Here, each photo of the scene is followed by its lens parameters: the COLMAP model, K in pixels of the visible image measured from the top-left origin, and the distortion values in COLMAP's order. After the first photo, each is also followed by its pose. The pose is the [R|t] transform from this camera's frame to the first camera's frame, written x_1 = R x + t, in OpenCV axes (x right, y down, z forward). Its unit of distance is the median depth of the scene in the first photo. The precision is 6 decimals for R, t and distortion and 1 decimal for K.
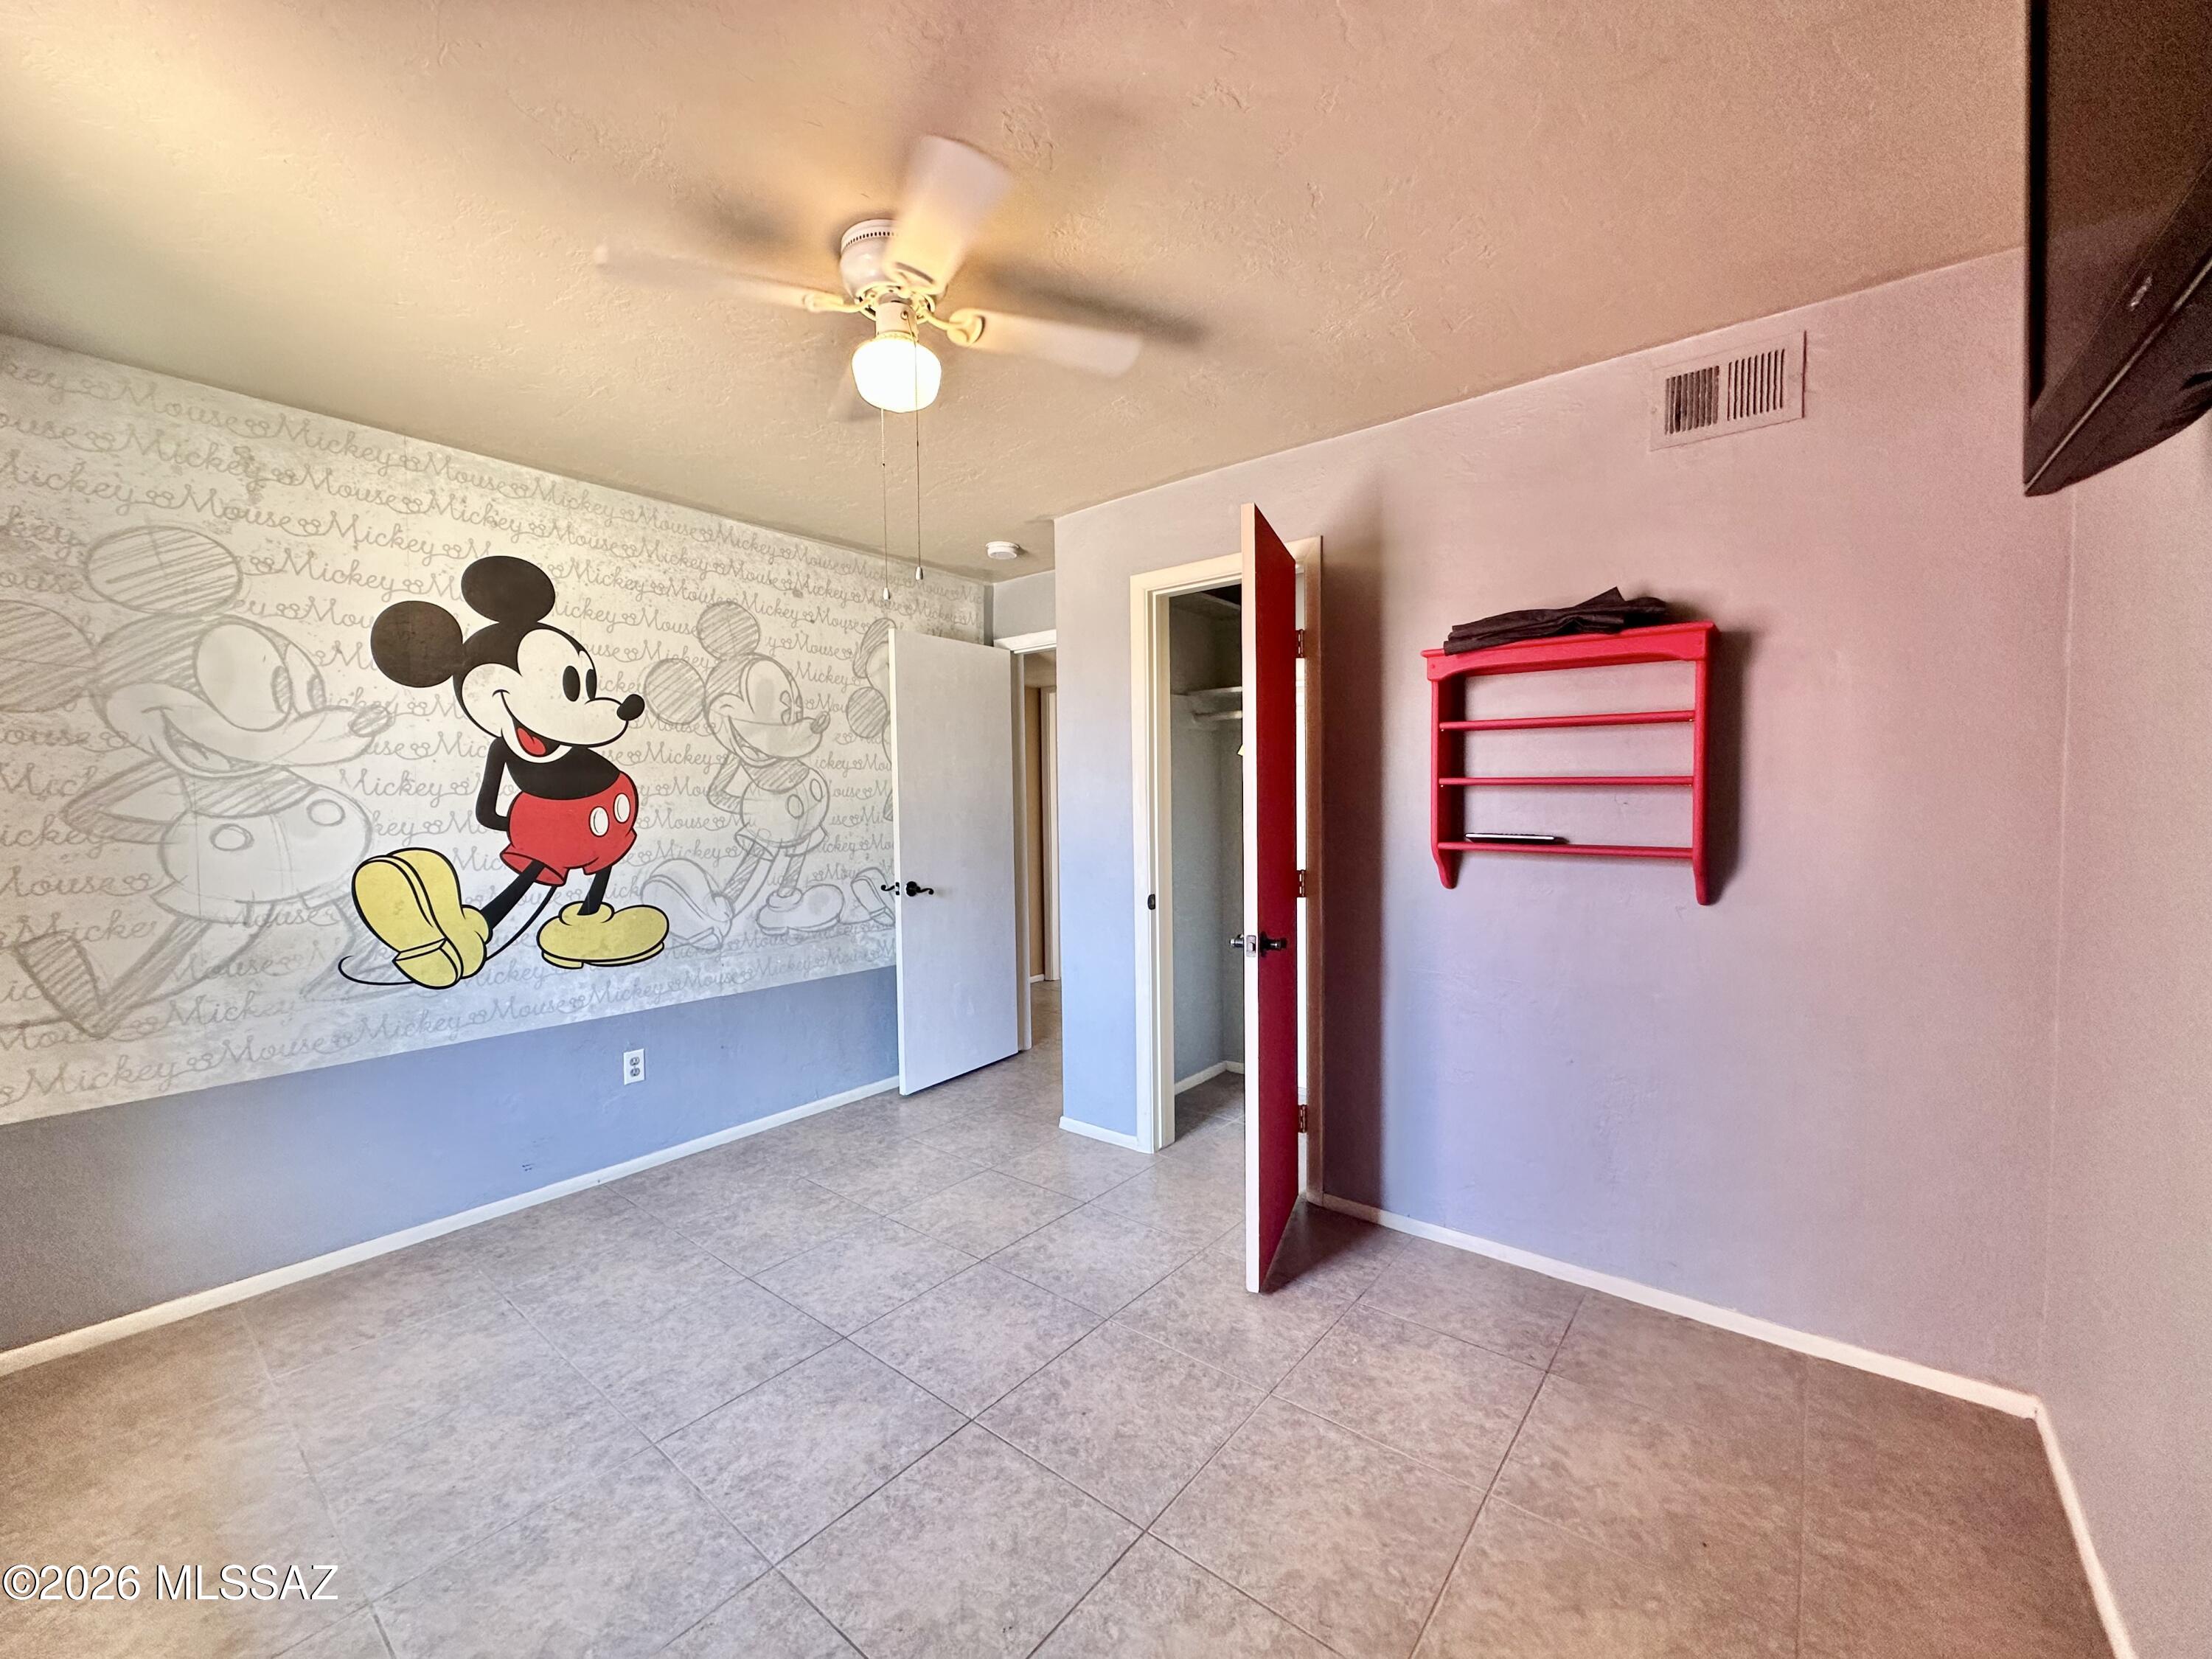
lens RADIAL K [[889.9, 0, 1106.0], [0, 889.9, 829.5], [0, 0, 1]] dist [0.000377, -0.000009]
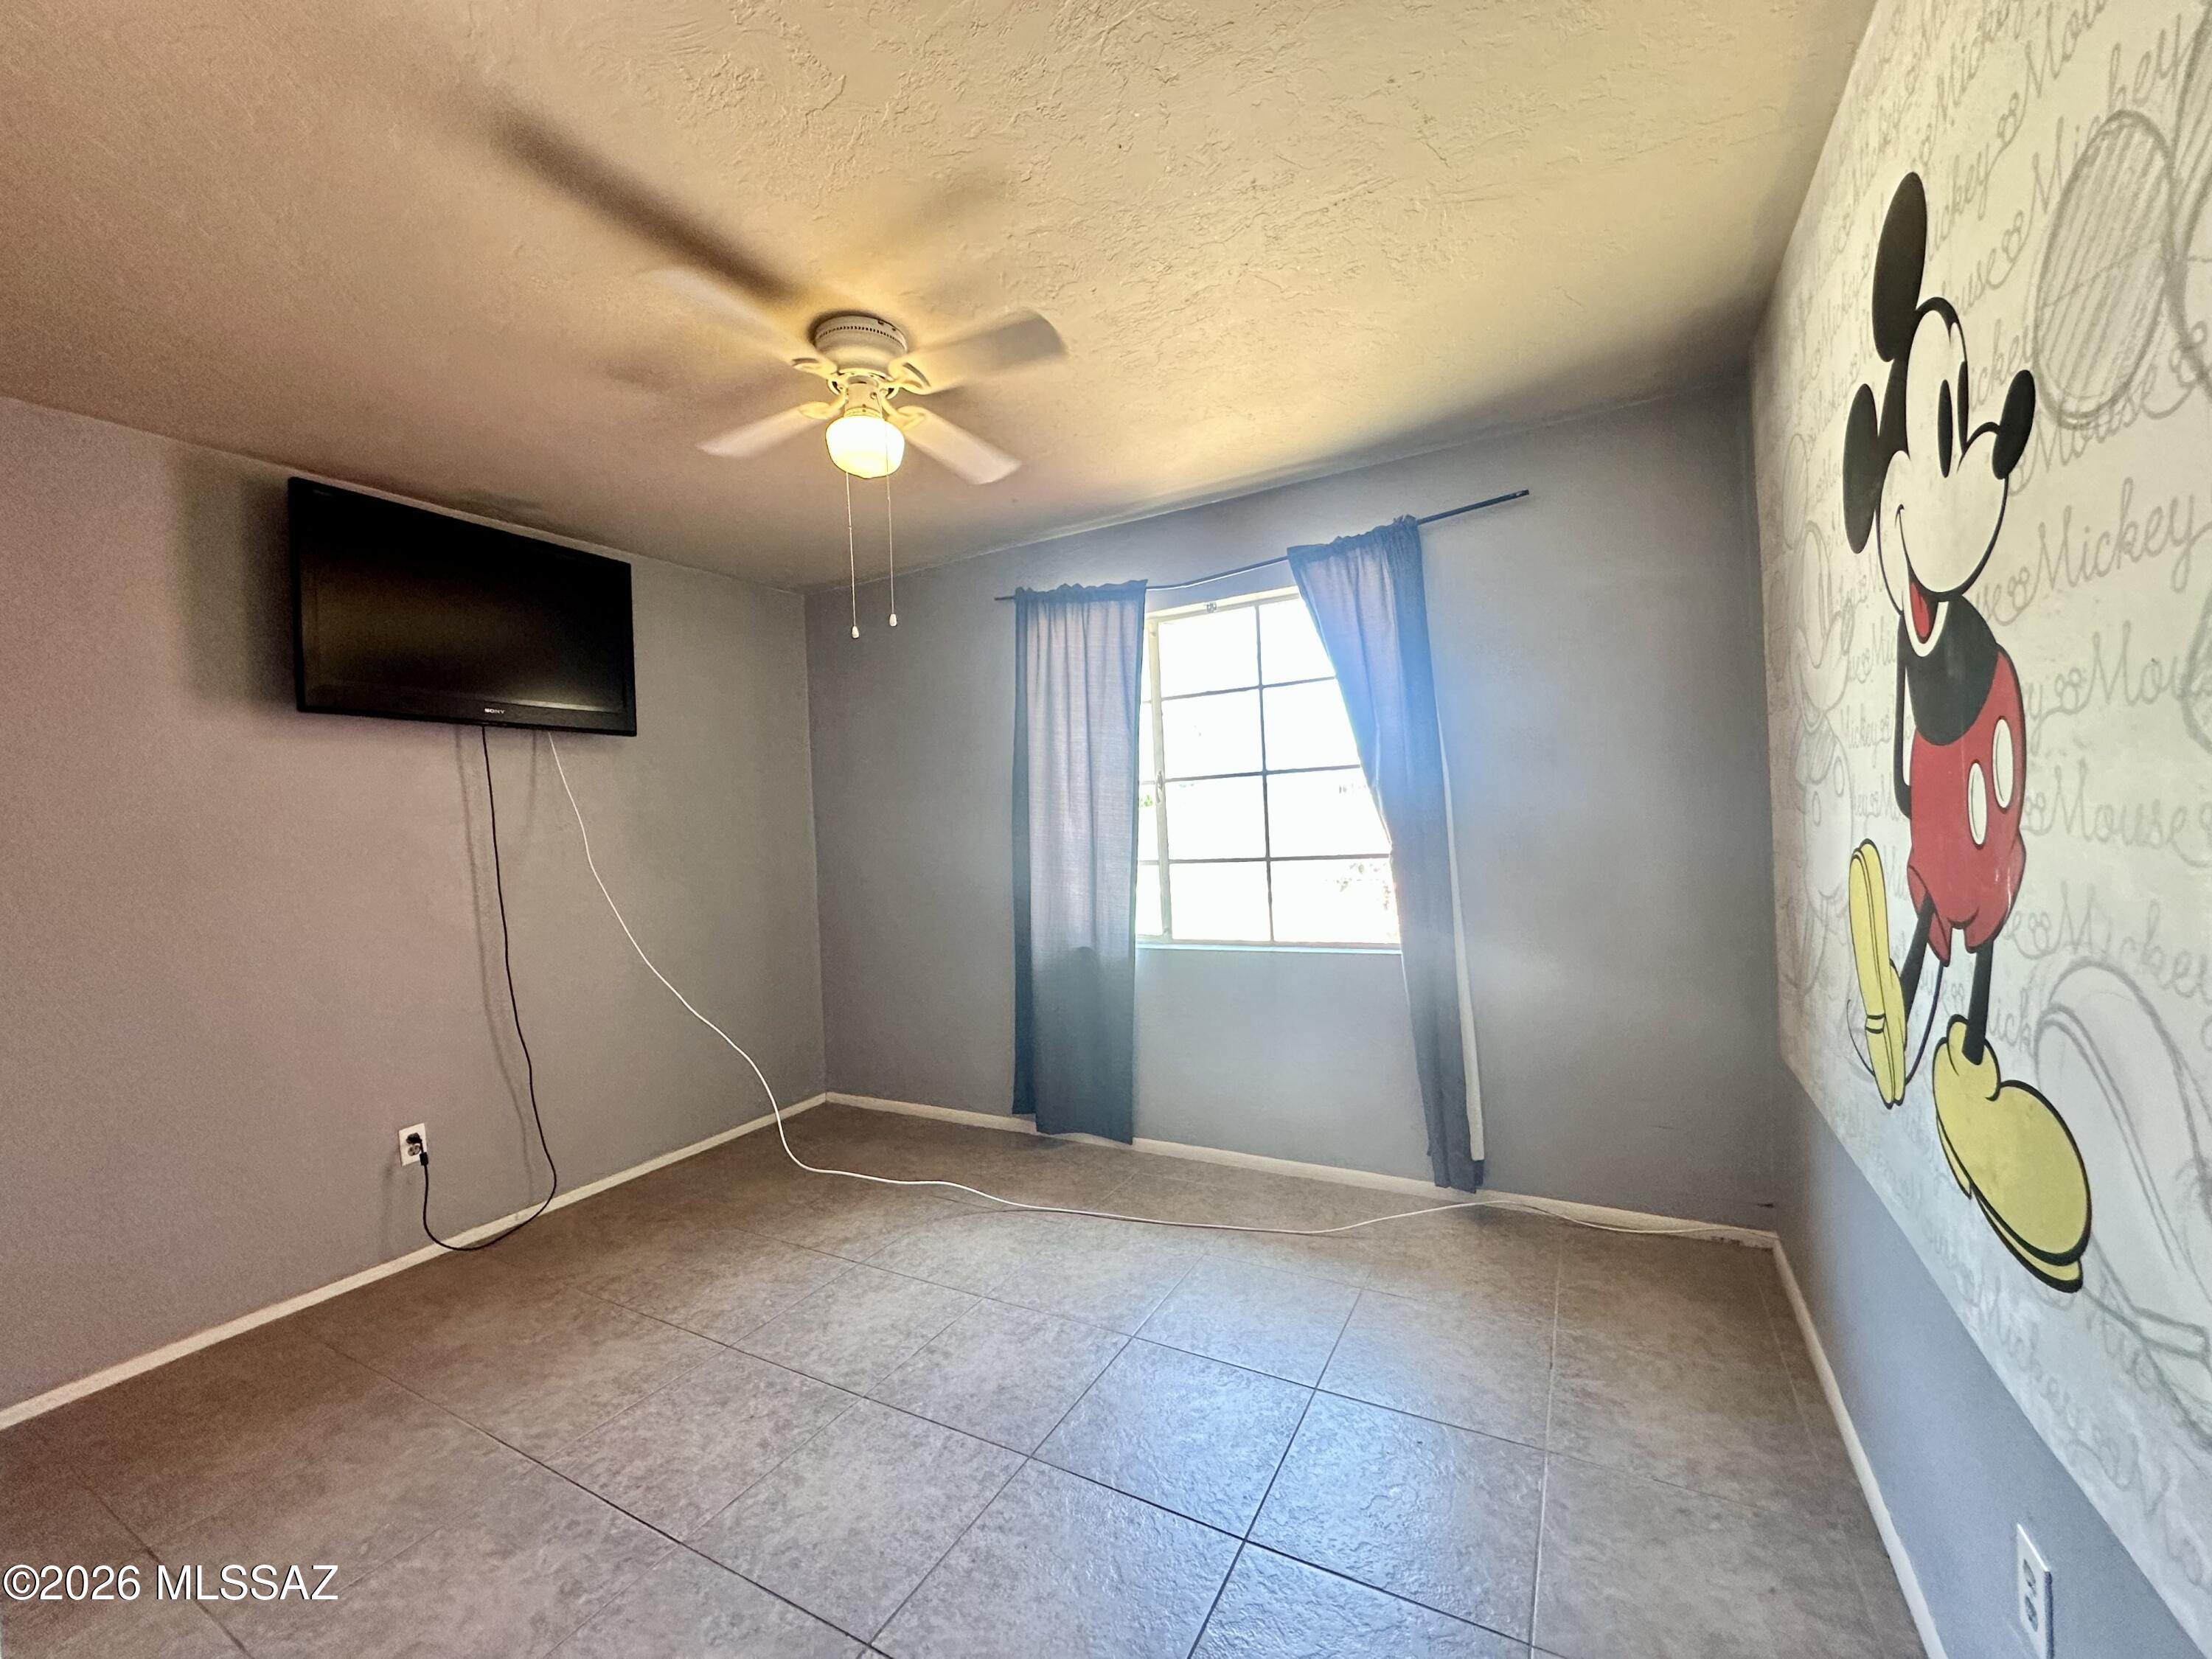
lens RADIAL K [[889.9, 0, 1106.0], [0, 889.9, 829.5], [0, 0, 1]] dist [0.000377, -0.000009]
pose [[-0.982899, 0.059928, -0.174123, -0.280940], [0.052368, 0.997488, 0.047695, -0.050958], [0.176544, 0.037761, -0.983568, 1.996628]]
